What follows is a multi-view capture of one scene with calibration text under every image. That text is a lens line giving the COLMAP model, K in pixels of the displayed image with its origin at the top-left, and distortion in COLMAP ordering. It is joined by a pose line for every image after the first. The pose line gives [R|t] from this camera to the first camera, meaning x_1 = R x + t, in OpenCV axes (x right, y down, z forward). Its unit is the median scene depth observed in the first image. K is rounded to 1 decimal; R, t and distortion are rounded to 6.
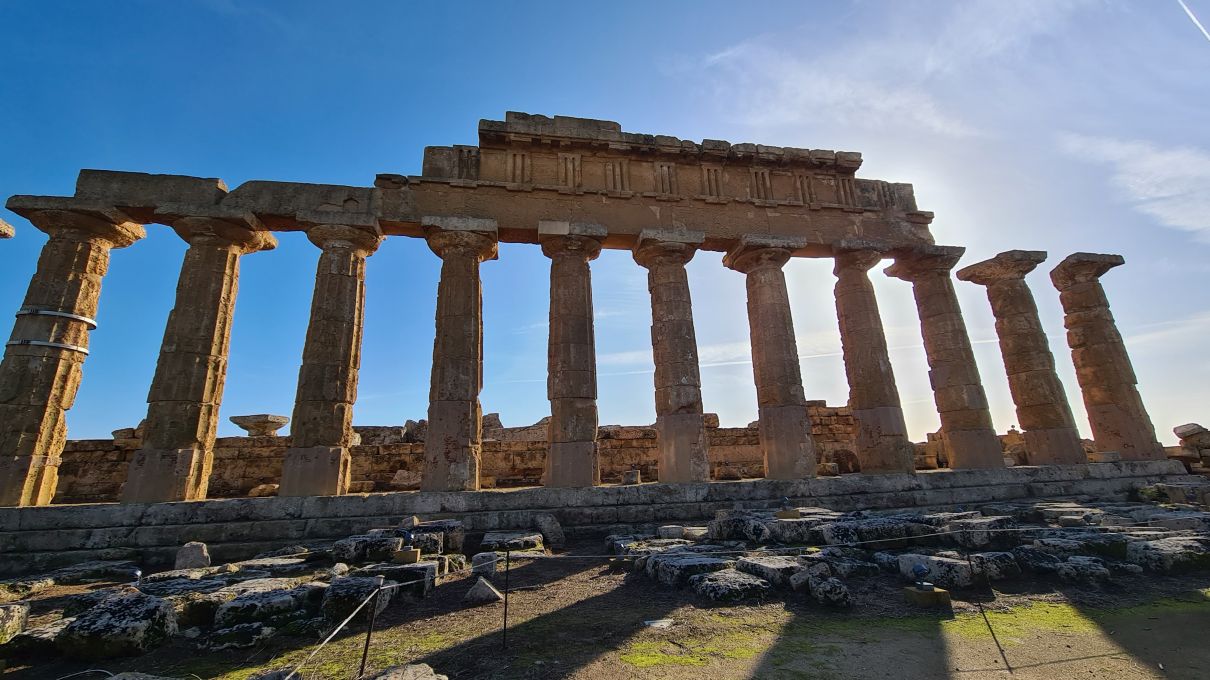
lens RADIAL K [[486.2, 0, 607.2], [0, 486.2, 335.6], [0, 0, 1]] dist [-0.000819, -0.000647]
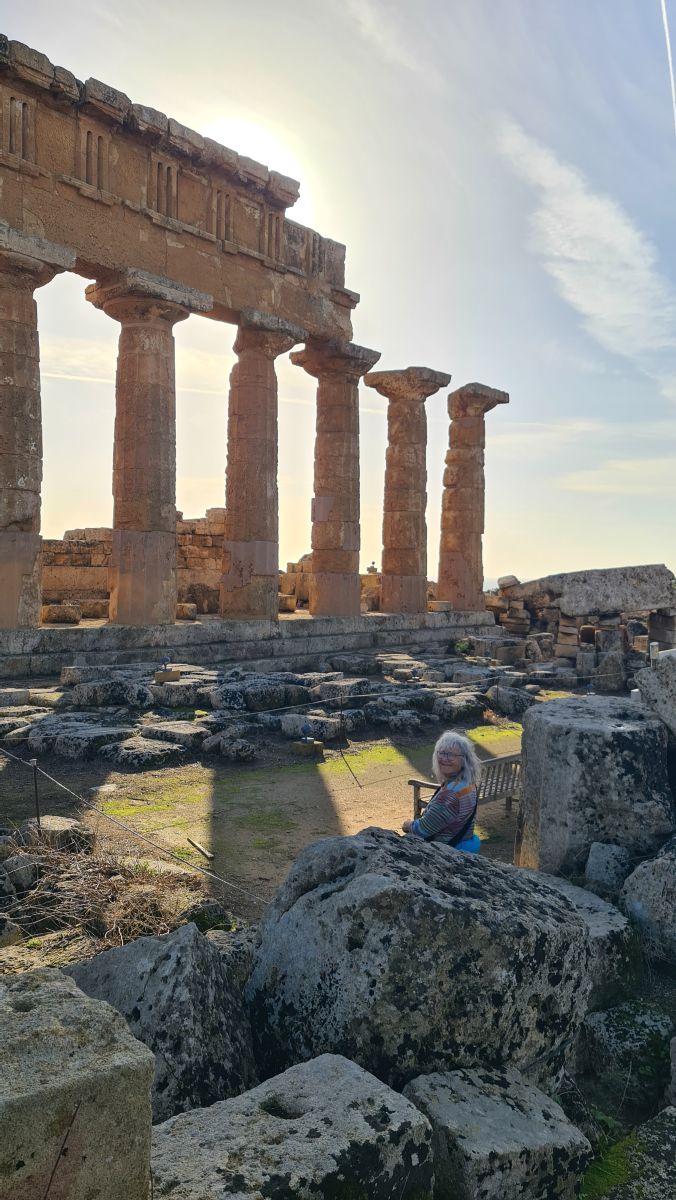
lens RADIAL K [[869.0, 0, 338.0], [0, 869.0, 600.0], [0, 0, 1]] dist [0.044631, -0.002239]
pose [[0.786371, 0.036260, 0.616689, -0.212664], [-0.218220, 0.950222, 0.222393, -0.106054], [-0.577928, -0.309458, 0.755139, -0.192814]]
